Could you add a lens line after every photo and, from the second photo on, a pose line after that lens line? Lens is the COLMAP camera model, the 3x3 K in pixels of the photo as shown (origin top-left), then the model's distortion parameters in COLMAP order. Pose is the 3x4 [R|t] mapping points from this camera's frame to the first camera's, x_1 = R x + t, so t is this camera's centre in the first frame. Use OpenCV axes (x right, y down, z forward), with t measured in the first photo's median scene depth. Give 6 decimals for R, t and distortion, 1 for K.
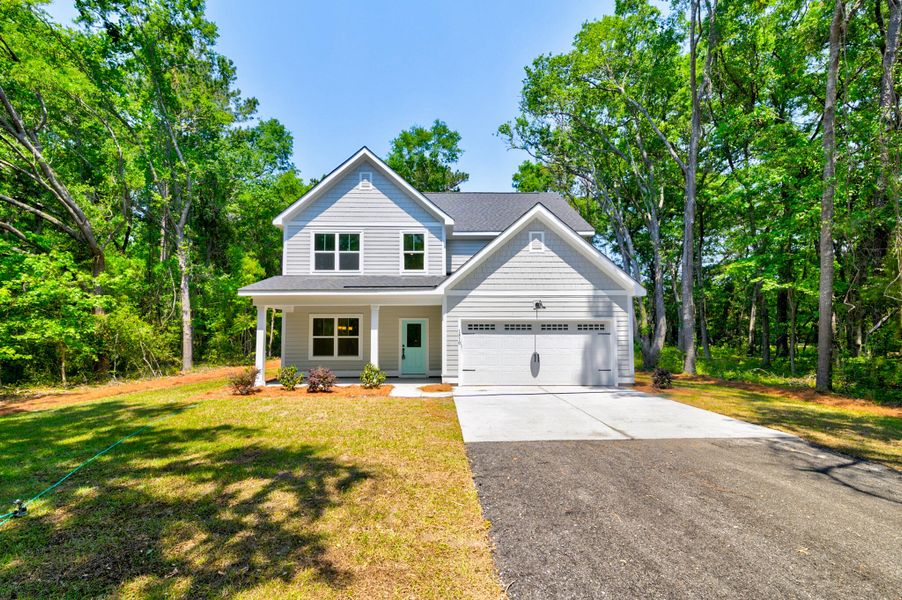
lens RADIAL K [[412.4, 0, 437.4], [0, 412.4, 309.7], [0, 0, 1]] dist [0.015503, -0.000172]
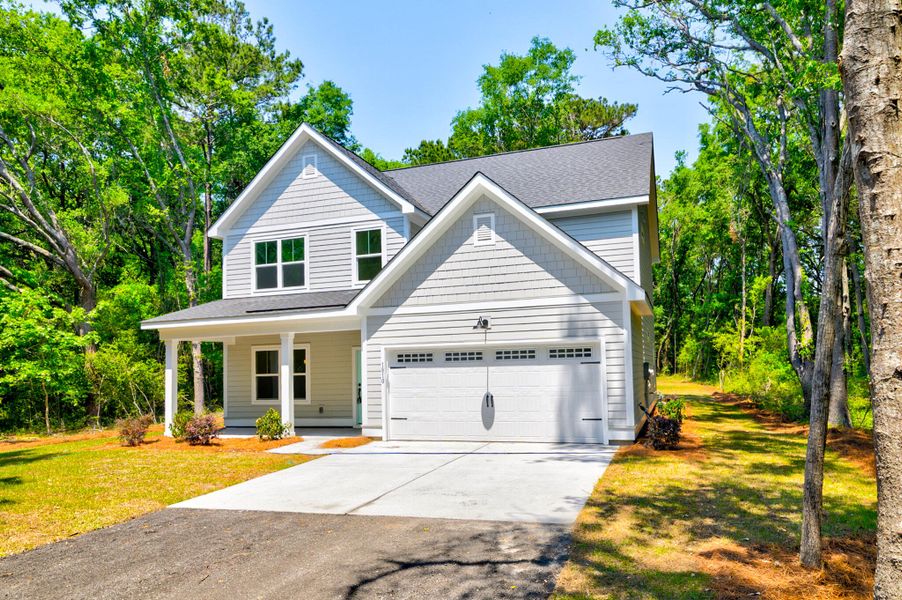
lens RADIAL K [[631.5, 0, 450.2], [0, 631.5, 331.8], [0, 0, 1]] dist [0.004861, 0.002427]
pose [[0.935371, -0.042699, -0.351080, 0.463168], [0.046318, 0.998925, 0.001913, -0.001395], [0.350621, -0.018050, 0.936343, 0.008248]]
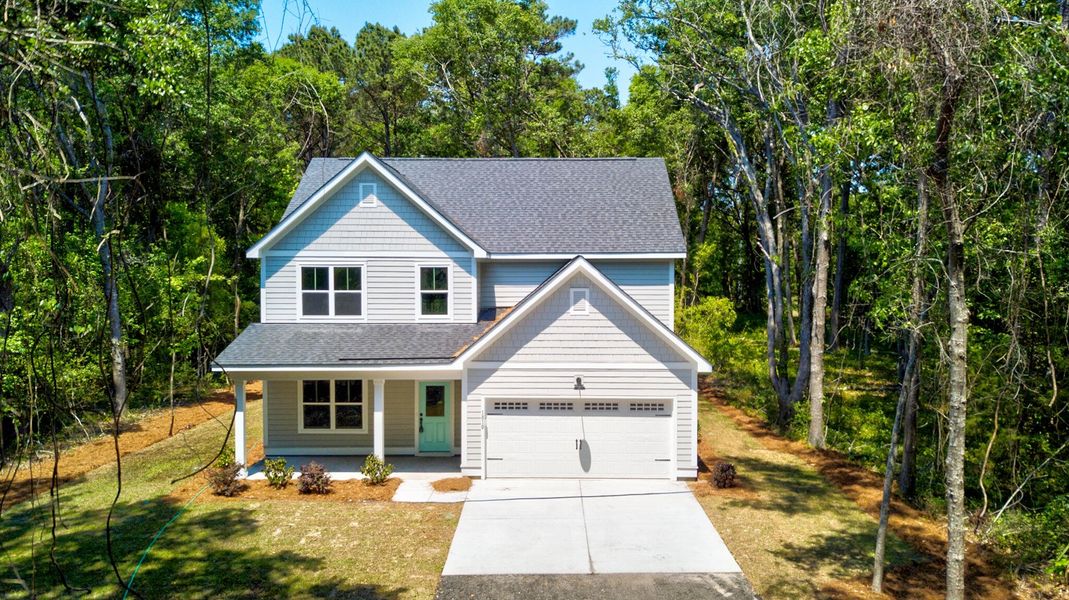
lens RADIAL K [[854.3, 0, 534.5], [0, 854.3, 300.0], [0, 0, 1]] dist [0.037594, 0.005901]
pose [[0.999735, 0.002241, -0.022912, 0.162445], [0.000169, 0.994507, 0.104669, -0.288761], [0.023021, -0.104645, 0.994243, -0.544792]]
